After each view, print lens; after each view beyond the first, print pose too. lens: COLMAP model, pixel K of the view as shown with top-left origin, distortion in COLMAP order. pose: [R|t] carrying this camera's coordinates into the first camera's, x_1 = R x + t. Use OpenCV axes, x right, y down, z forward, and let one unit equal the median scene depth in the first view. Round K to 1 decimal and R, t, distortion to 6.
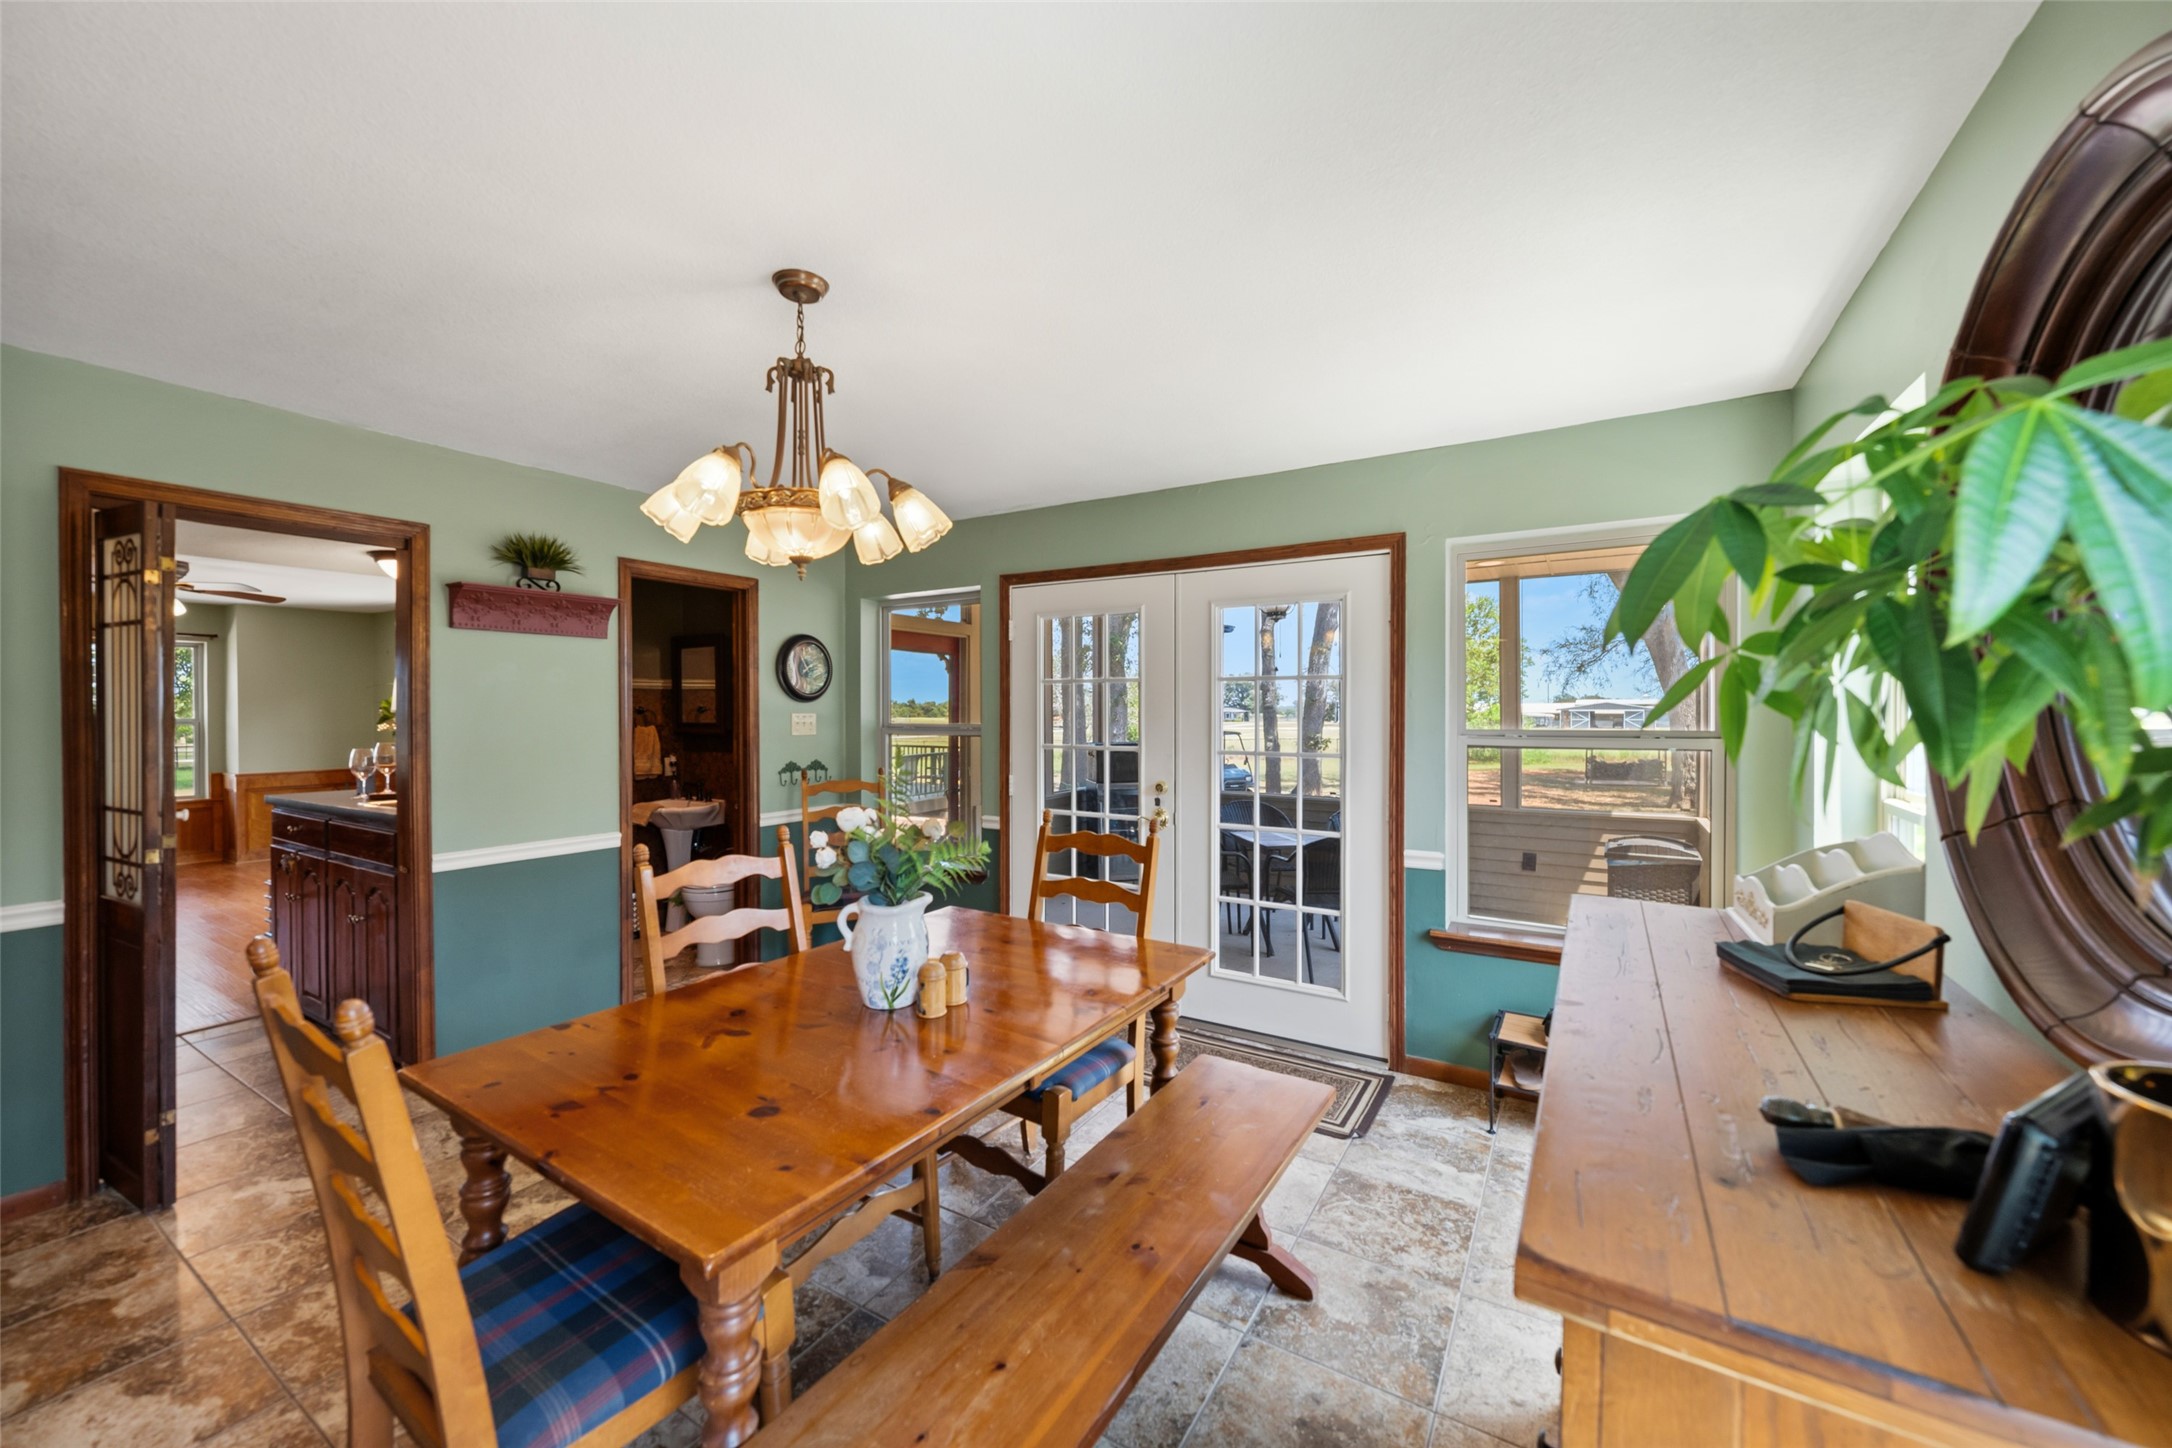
lens RADIAL K [[800.4, 0, 1076.4], [0, 800.4, 717.6], [0, 0, 1]] dist [-0.001576, 0.000032]
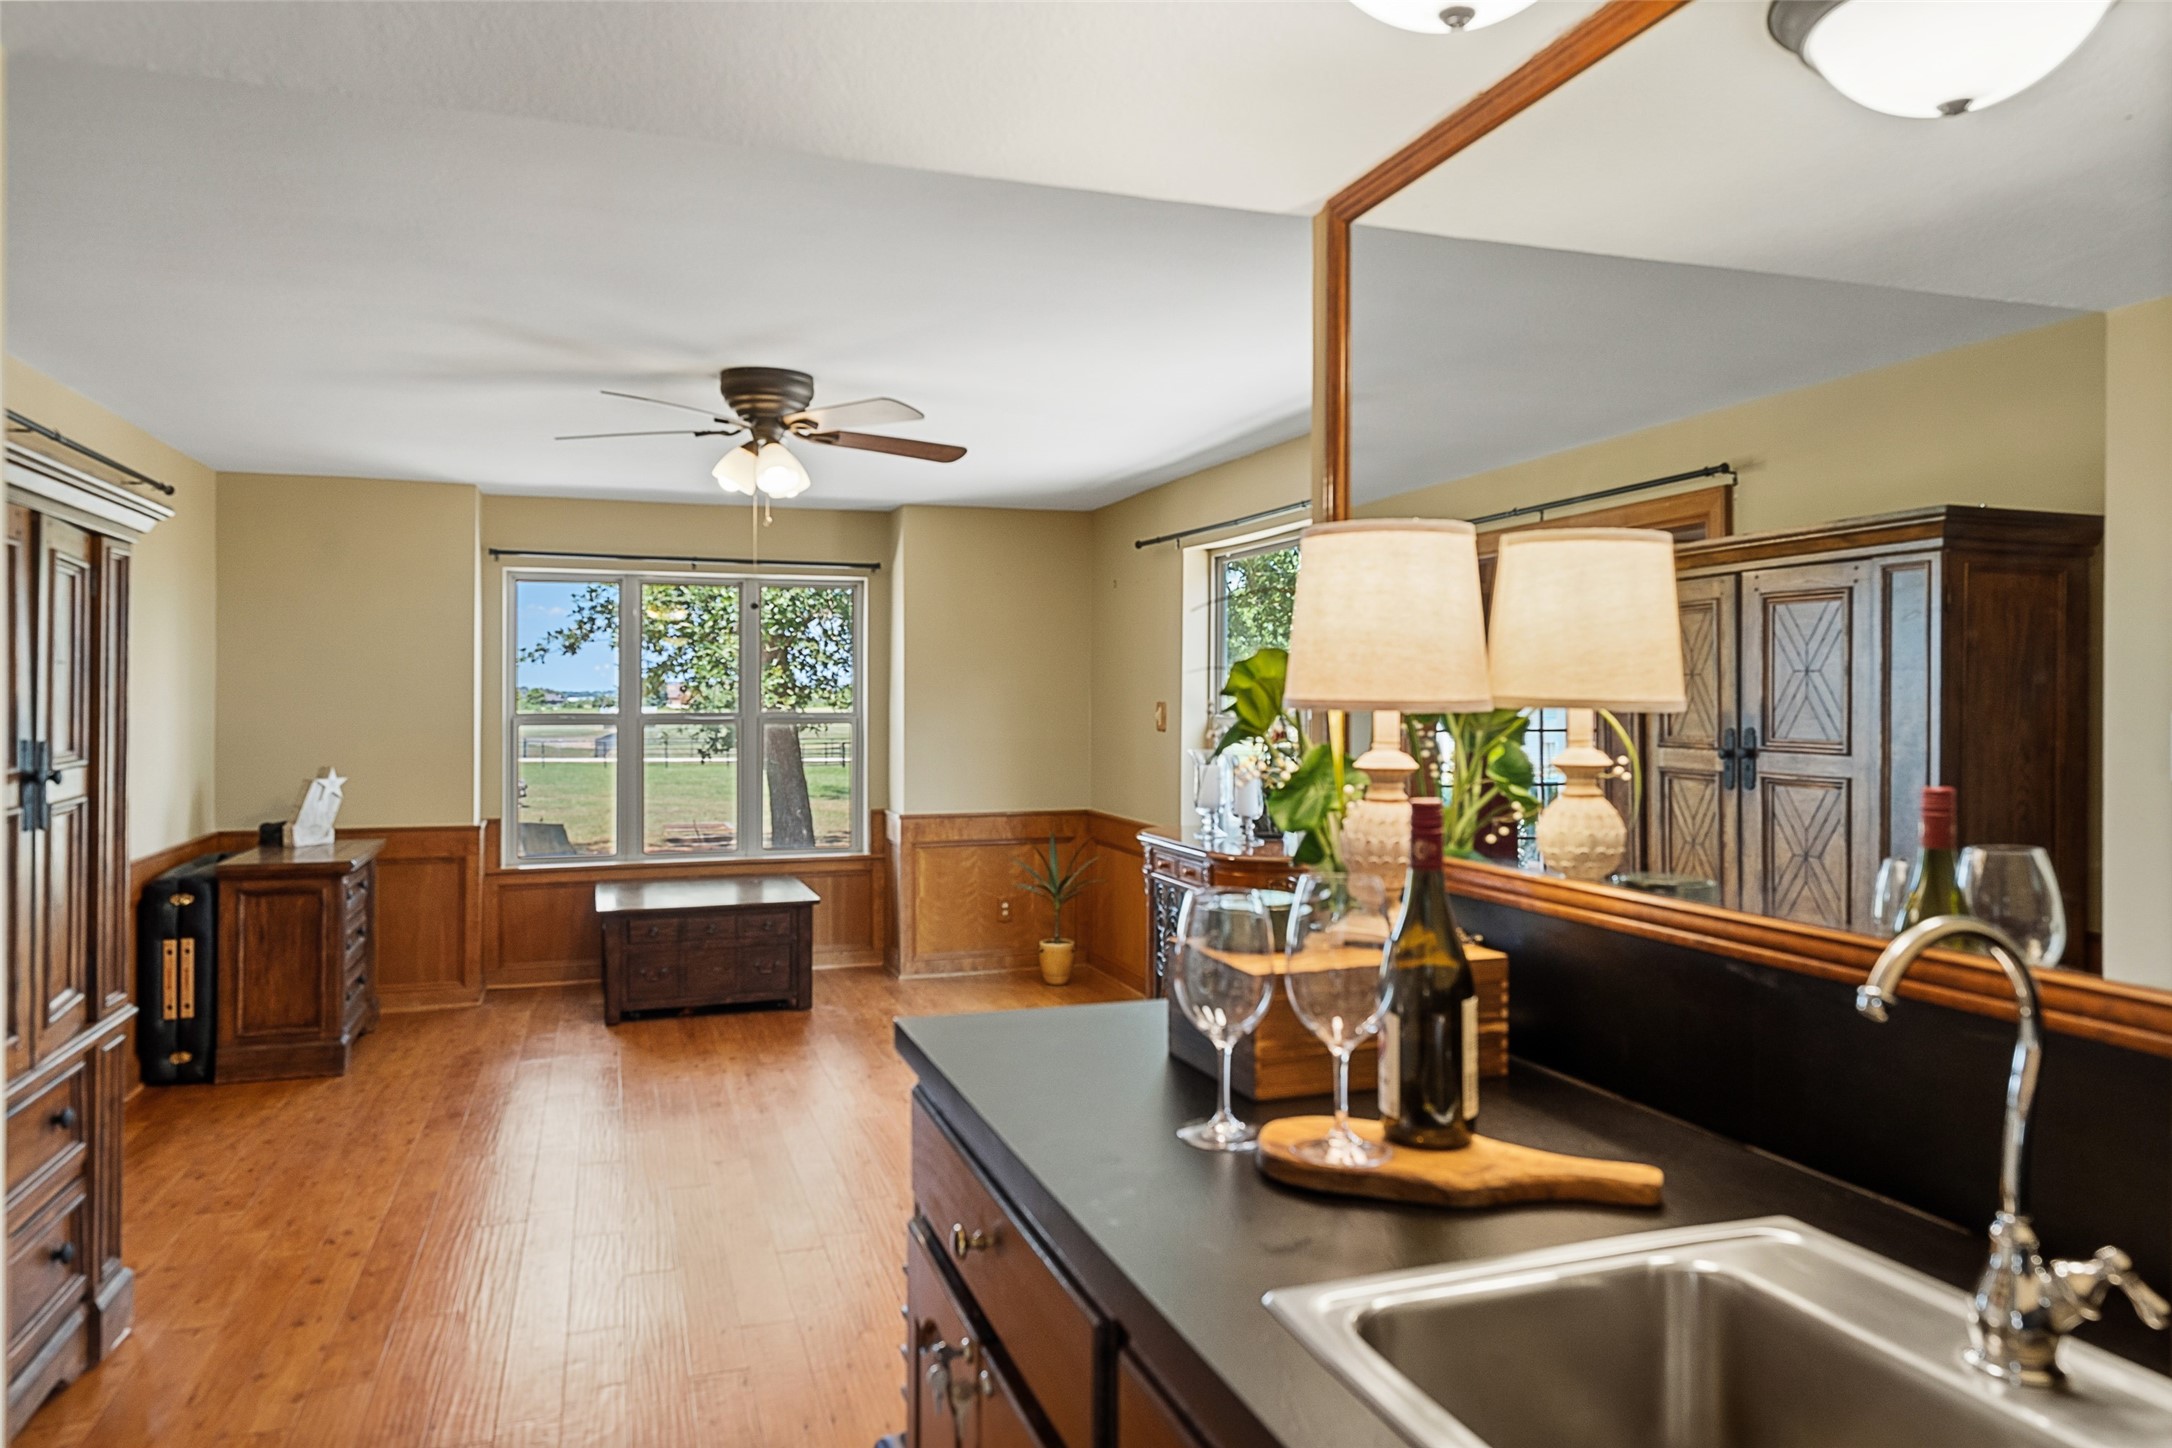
lens RADIAL K [[1407.7, 0, 1077.5], [0, 1407.7, 700.7], [0, 0, 1]] dist [0.002499, 0.005277]
pose [[0.771447, 0.002384, -0.636289, -0.140233], [-0.007425, 0.999959, -0.005255, -0.001188], [0.636250, 0.008778, 0.771433, 0.135068]]
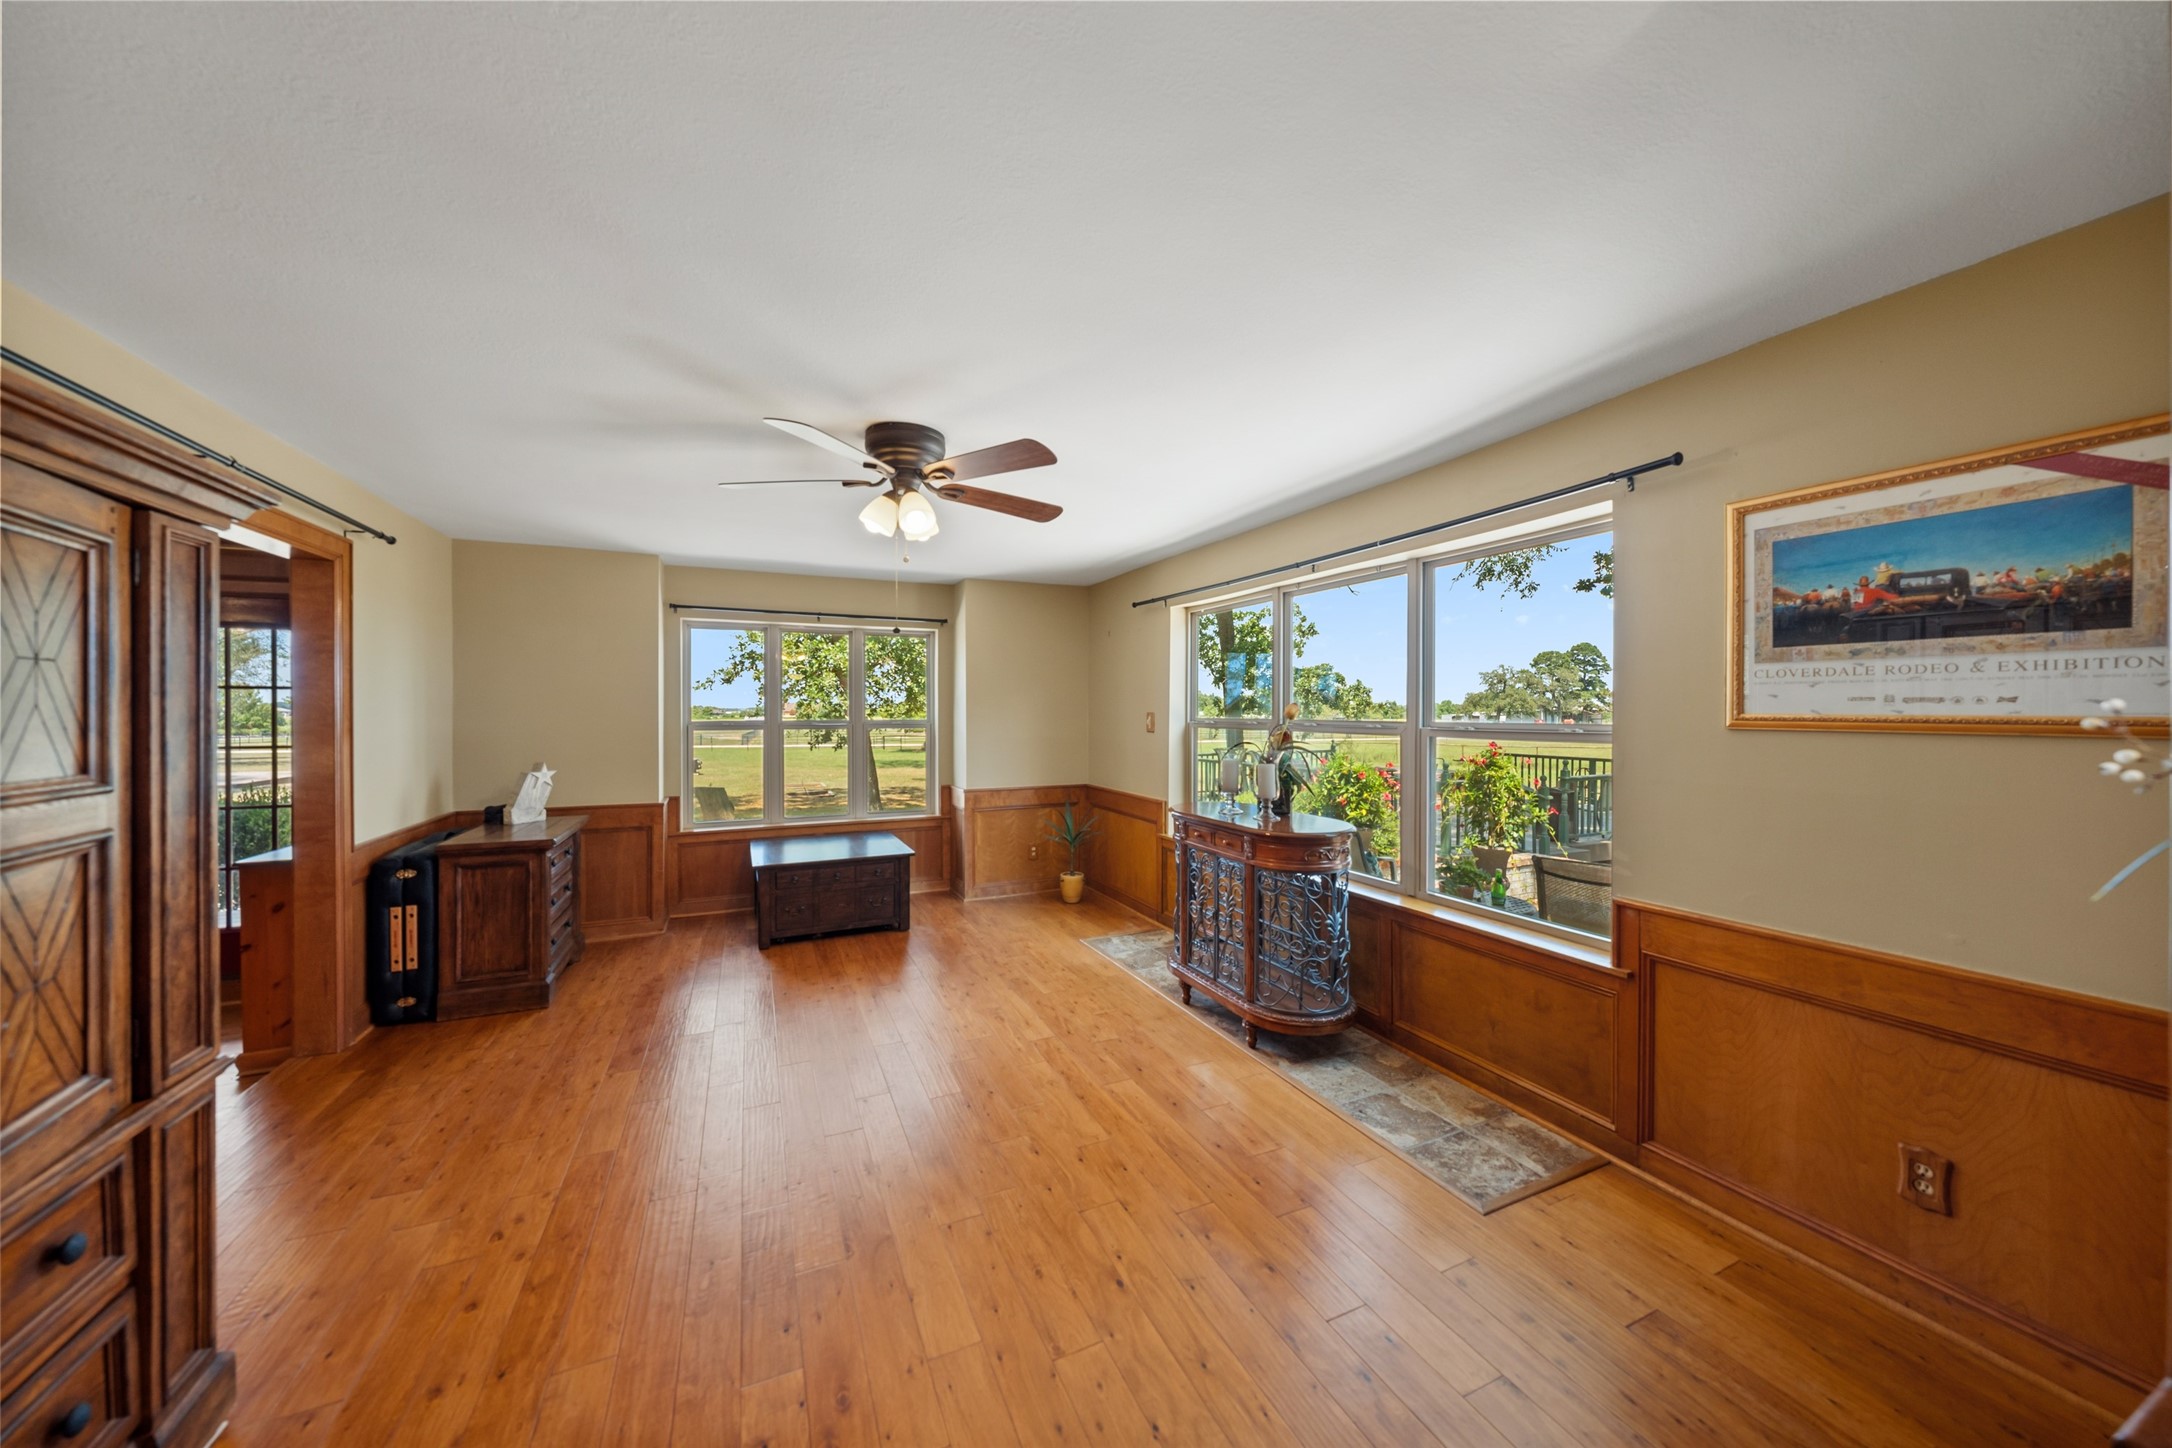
lens RADIAL K [[743.3, 0, 1077.1], [0, 743.3, 719.3], [0, 0, 1]] dist [-0.003111, 0.000760]
pose [[0.828412, 0.005976, -0.560087, -0.220452], [-0.005132, 0.999982, 0.003078, -0.001087], [0.560095, 0.000324, 0.828428, 0.181244]]
